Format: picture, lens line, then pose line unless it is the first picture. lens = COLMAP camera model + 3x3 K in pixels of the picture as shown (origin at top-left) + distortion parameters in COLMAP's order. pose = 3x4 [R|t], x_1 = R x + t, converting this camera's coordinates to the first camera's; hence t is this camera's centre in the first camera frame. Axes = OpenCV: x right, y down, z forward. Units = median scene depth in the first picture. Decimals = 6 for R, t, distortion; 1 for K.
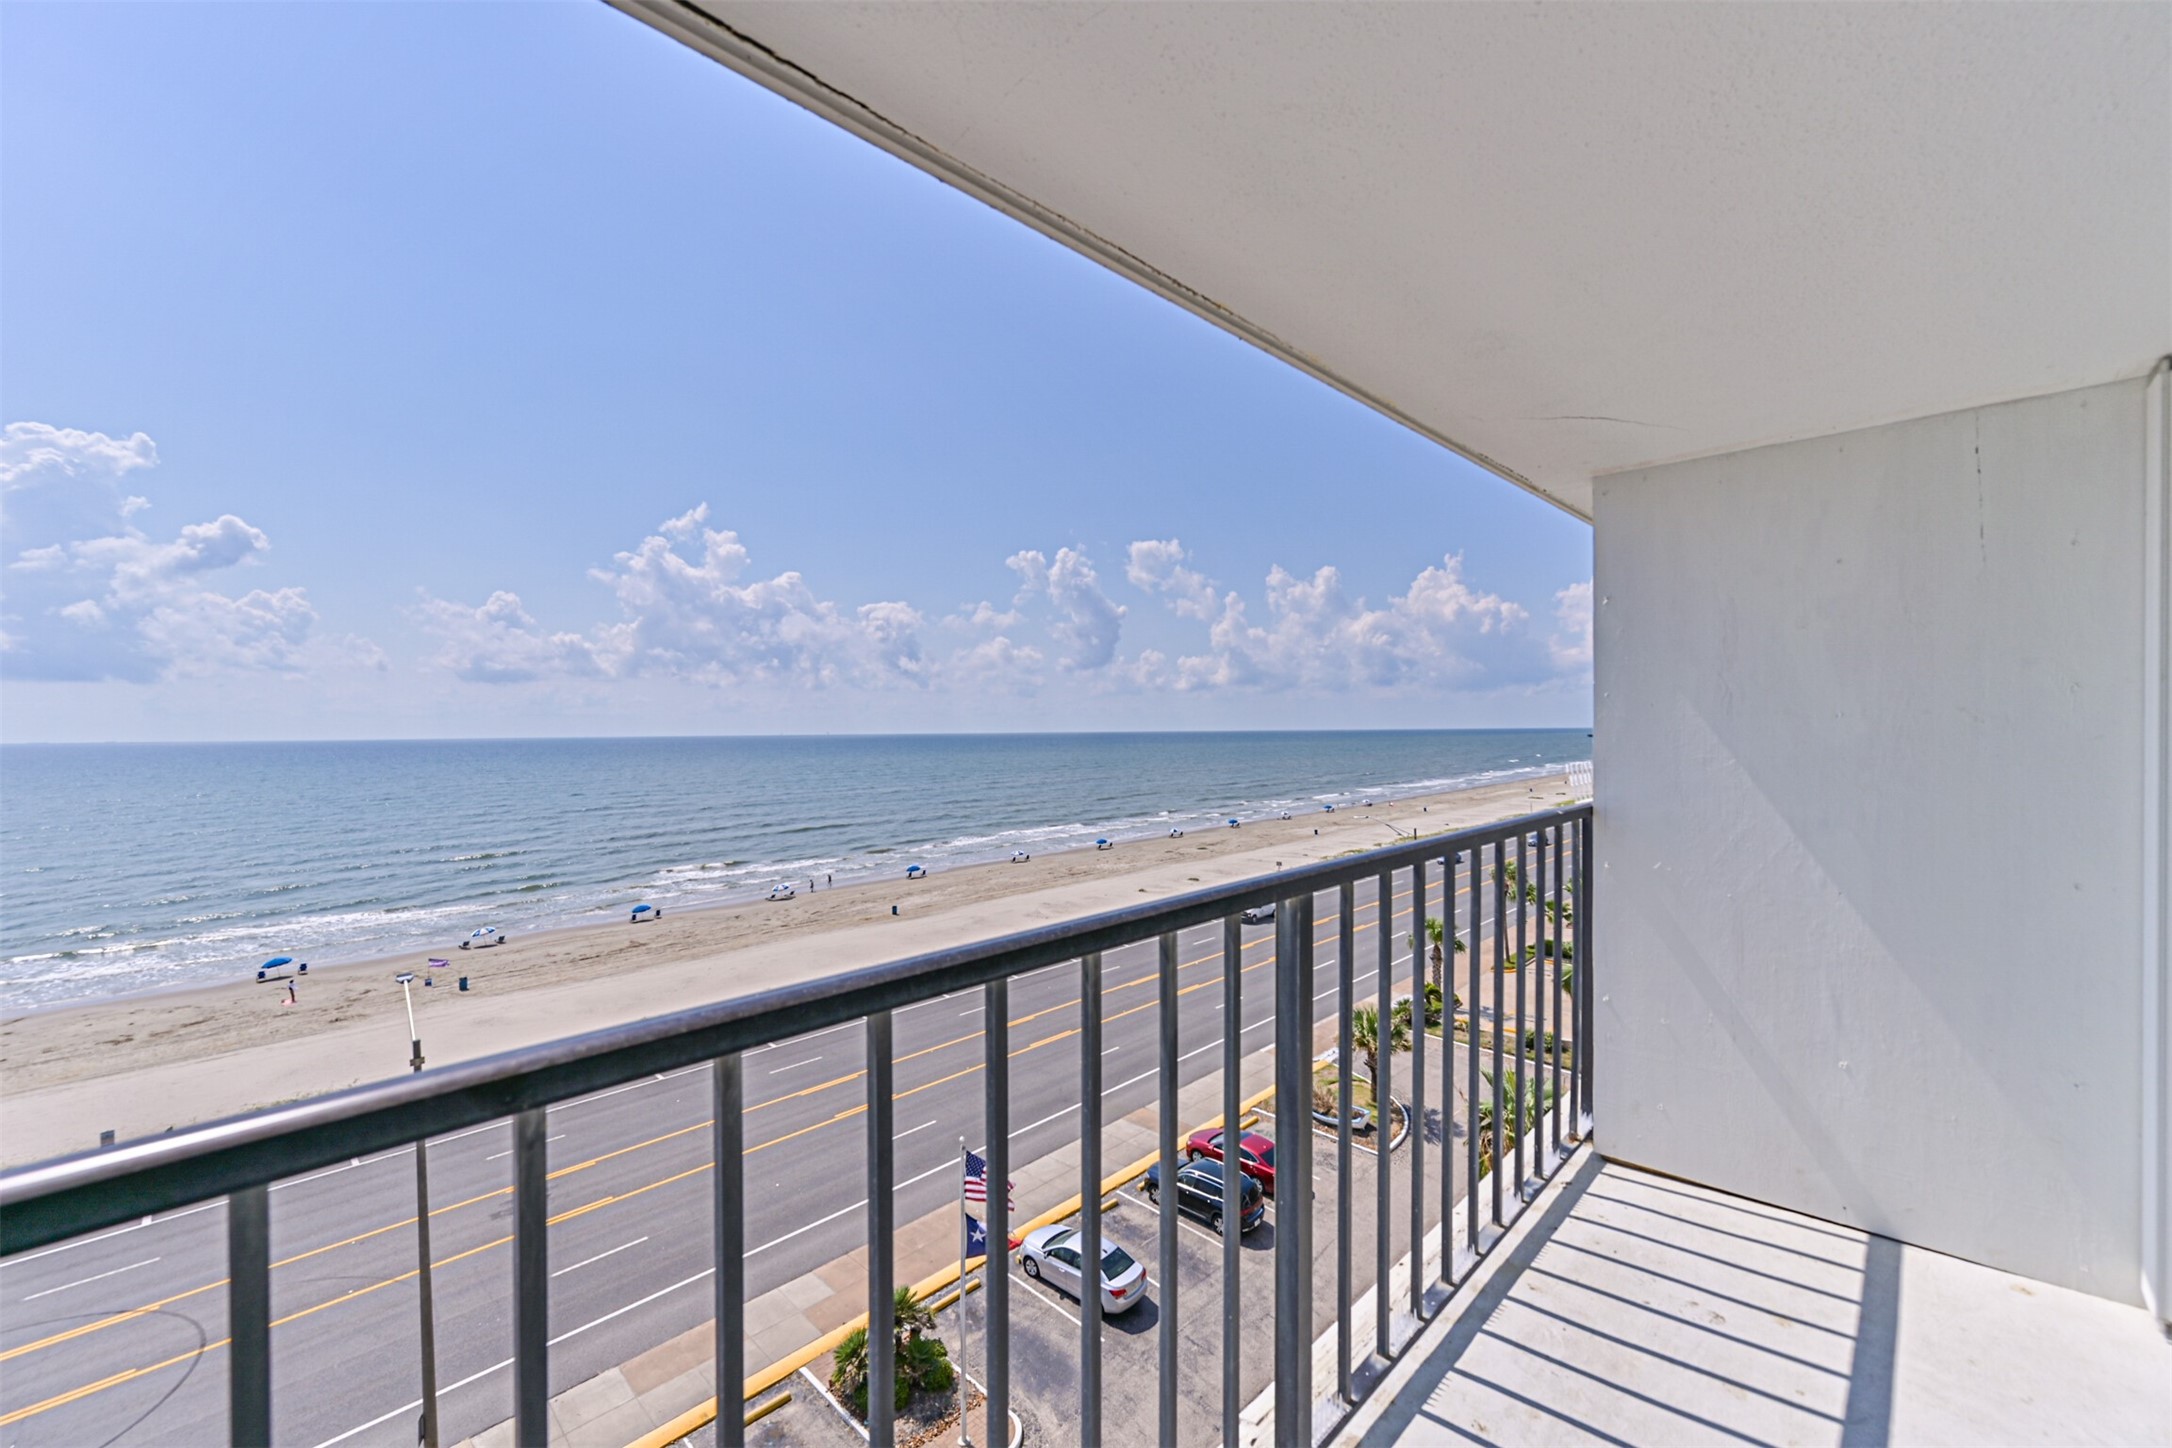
lens RADIAL K [[922.7, 0, 1086.0], [0, 922.7, 724.0], [0, 0, 1]] dist [-0.000191, 0.000040]
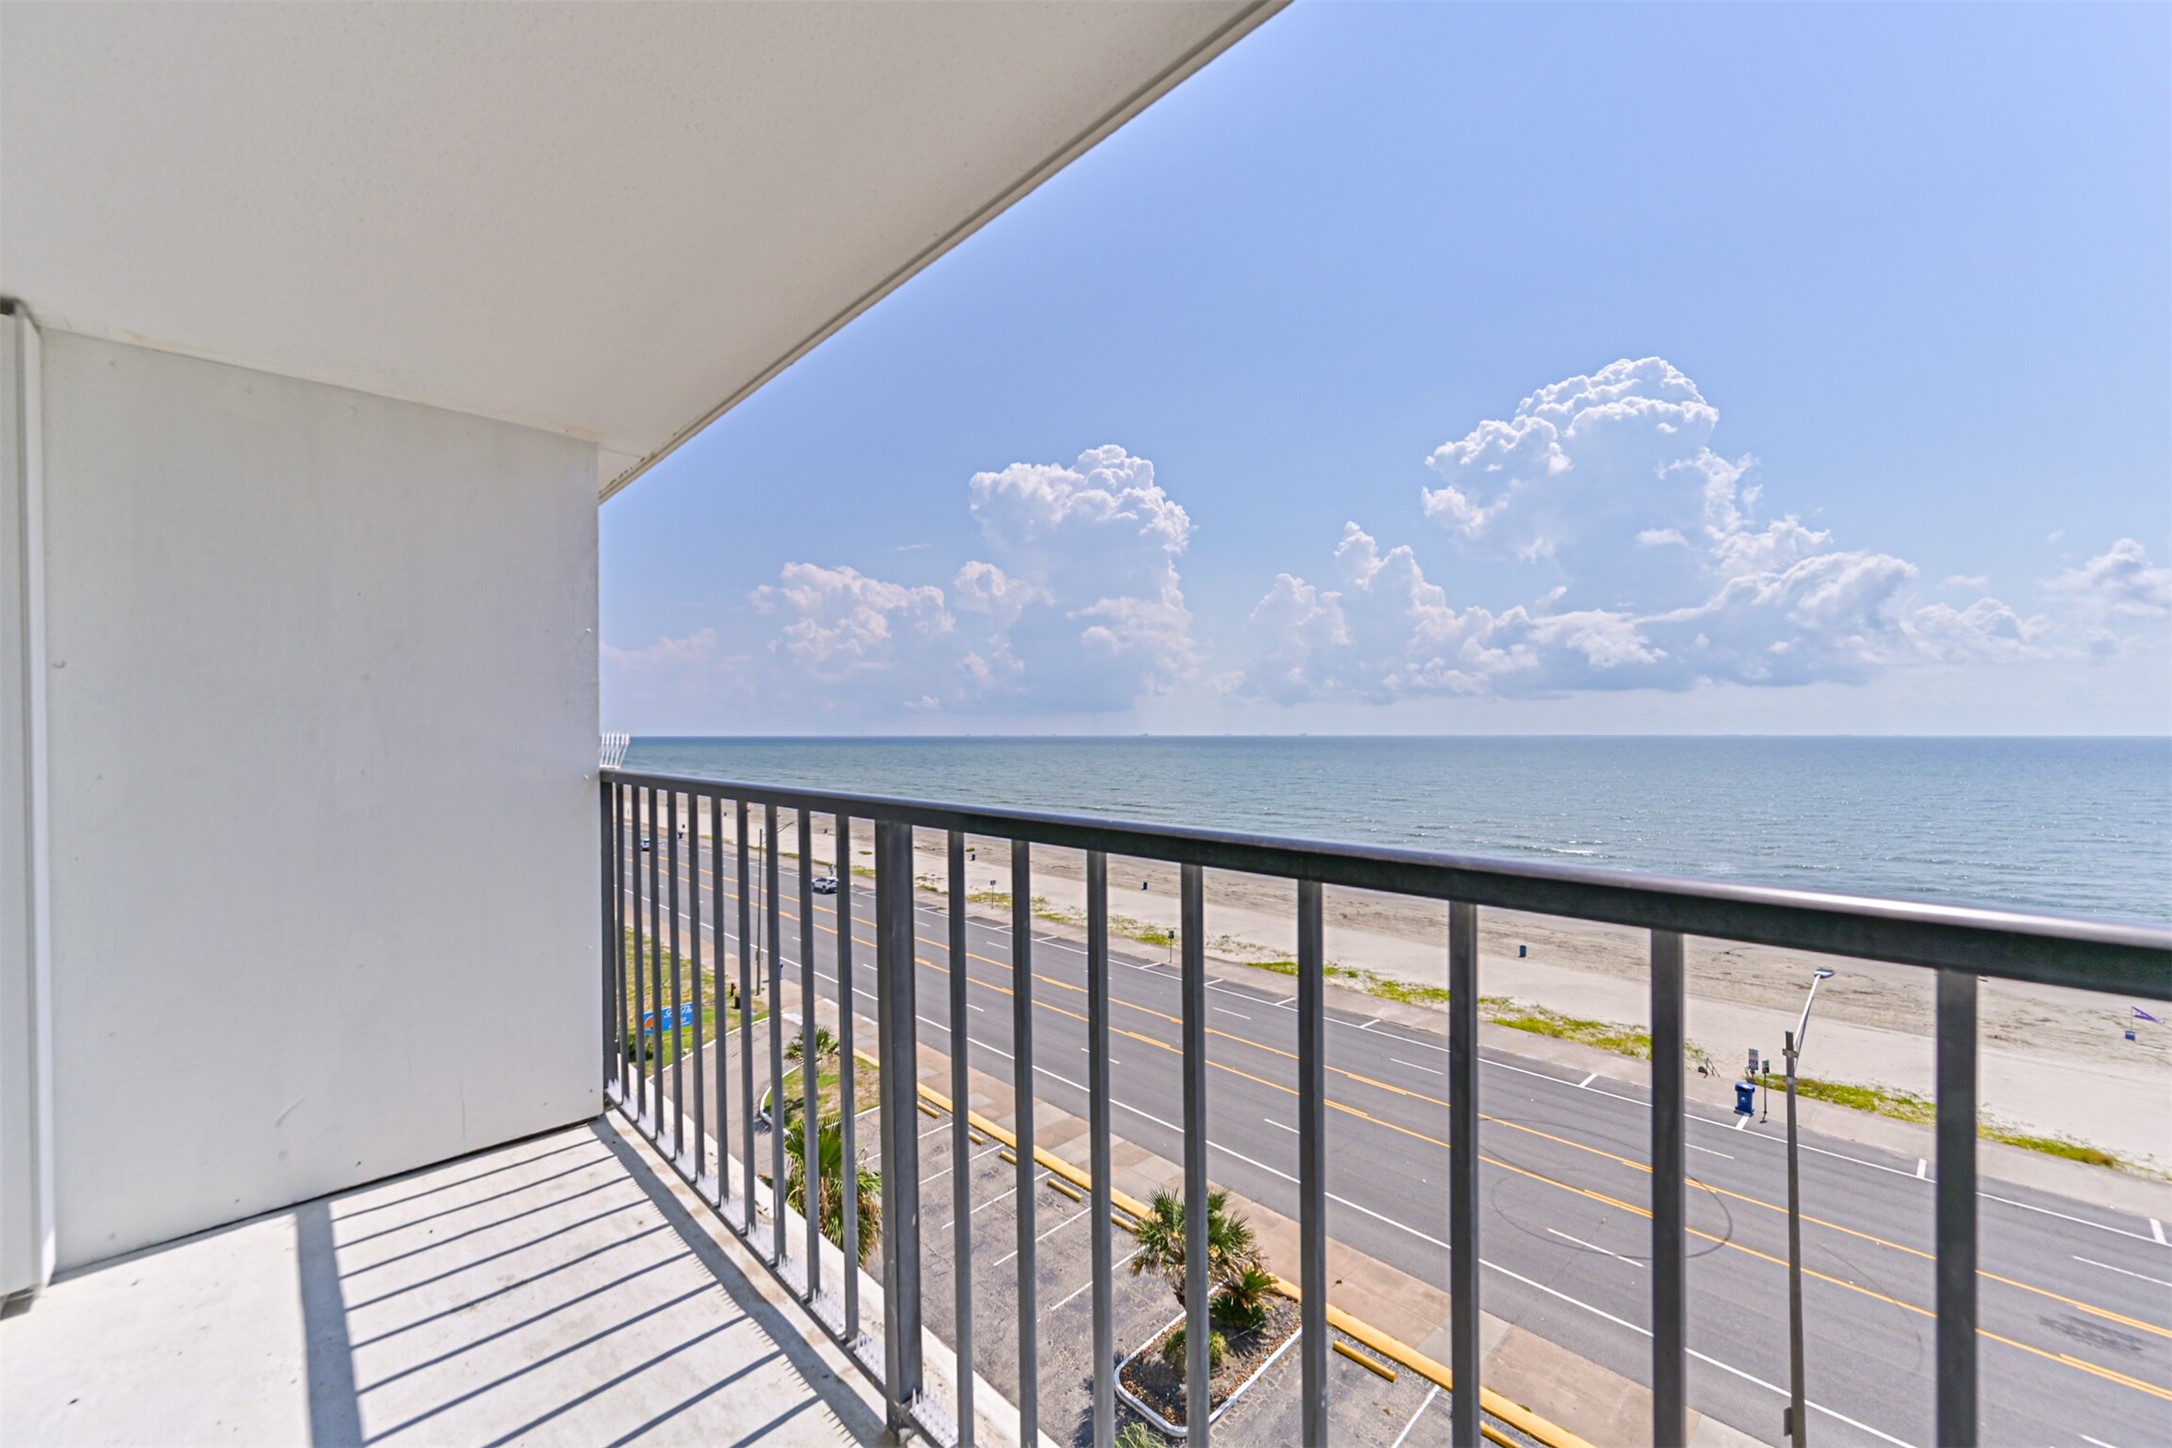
lens RADIAL K [[865.4, 0, 1092.7], [0, 865.4, 715.4], [0, 0, 1]] dist [0.000834, 0.000979]
pose [[-0.072059, -0.013341, -0.997311, 0.400052], [0.007560, 0.999875, -0.013921, -0.002245], [0.997372, -0.008543, -0.071949, 0.435276]]
